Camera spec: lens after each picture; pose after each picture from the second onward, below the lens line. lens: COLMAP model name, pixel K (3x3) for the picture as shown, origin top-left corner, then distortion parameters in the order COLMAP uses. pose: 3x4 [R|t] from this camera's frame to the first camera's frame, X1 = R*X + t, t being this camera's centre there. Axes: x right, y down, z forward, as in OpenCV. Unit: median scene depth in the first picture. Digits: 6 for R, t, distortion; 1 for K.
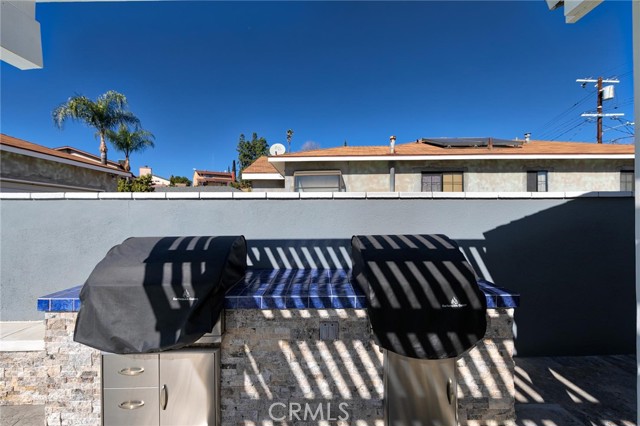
lens RADIAL K [[264.5, 0, 321.1], [0, 264.5, 213.7], [0, 0, 1]] dist [0.003438, -0.000591]
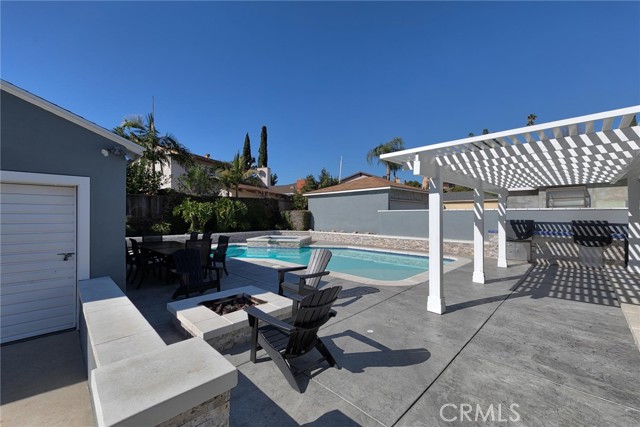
lens RADIAL K [[264.5, 0, 320.0], [0, 264.5, 215.9], [0, 0, 1]] dist [0.003438, -0.000591]
pose [[0.708047, 0.009137, -0.706106, 0.319572], [-0.000307, 0.999920, 0.012630, -0.042518], [0.706165, -0.008726, 0.707993, -5.143562]]
